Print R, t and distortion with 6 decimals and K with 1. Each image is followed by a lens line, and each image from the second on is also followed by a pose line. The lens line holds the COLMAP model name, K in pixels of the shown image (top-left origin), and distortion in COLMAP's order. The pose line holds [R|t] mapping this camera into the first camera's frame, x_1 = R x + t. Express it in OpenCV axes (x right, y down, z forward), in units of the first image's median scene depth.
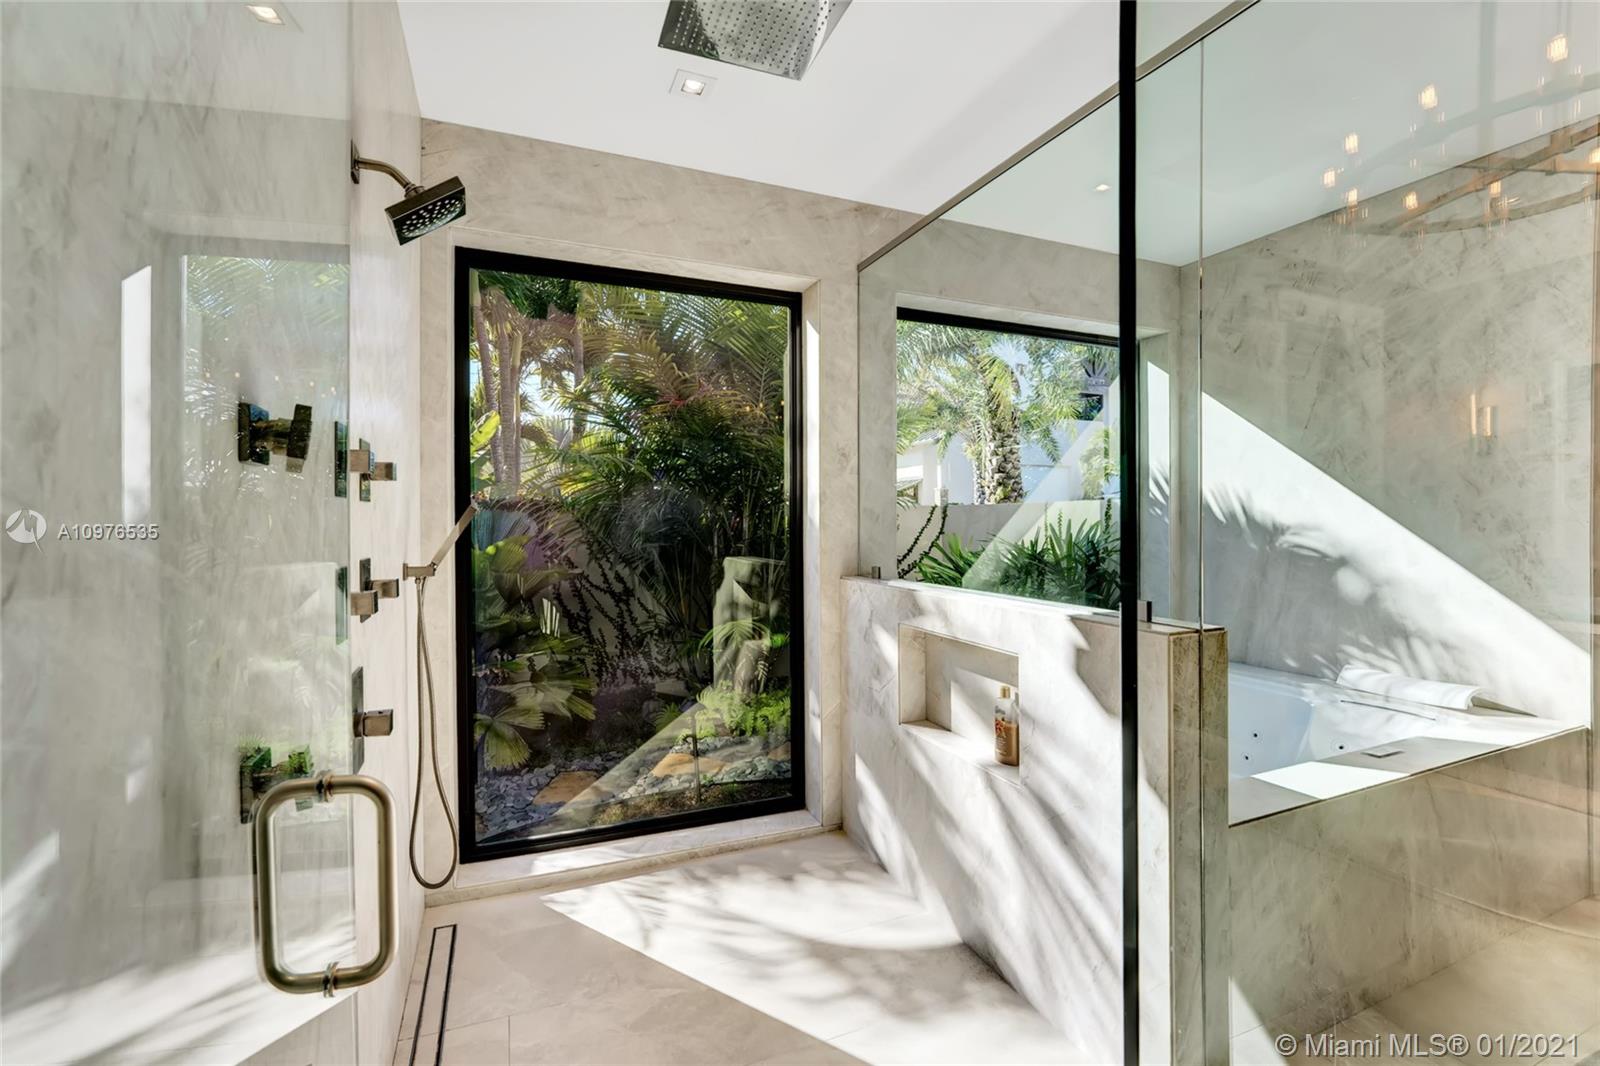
lens RADIAL K [[659.8, 0, 766.2], [0, 659.8, 519.3], [0, 0, 1]] dist [-0.010601, 0.000613]
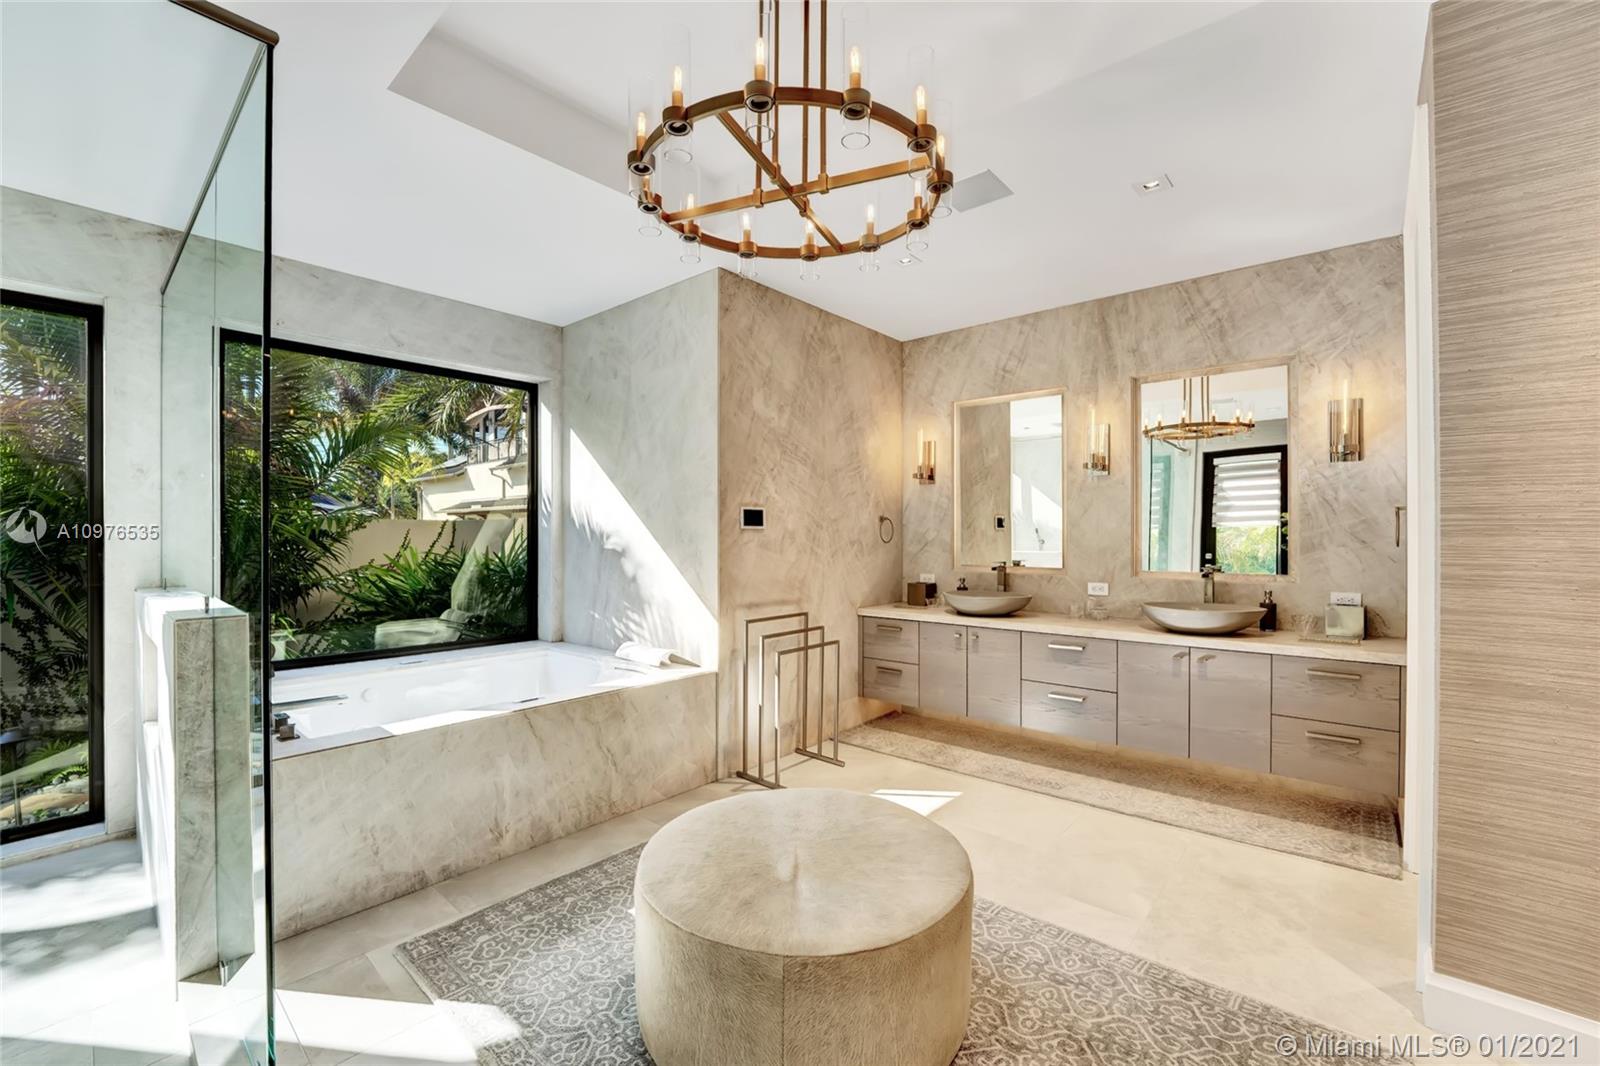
lens RADIAL K [[659.8, 0, 797.4], [0, 659.8, 535.1], [0, 0, 1]] dist [-0.010601, 0.000613]
pose [[0.899303, -0.000664, 0.437326, 0.574324], [0.000161, 0.999999, 0.001186, 0.002430], [-0.437327, -0.000996, 0.899302, -0.354132]]
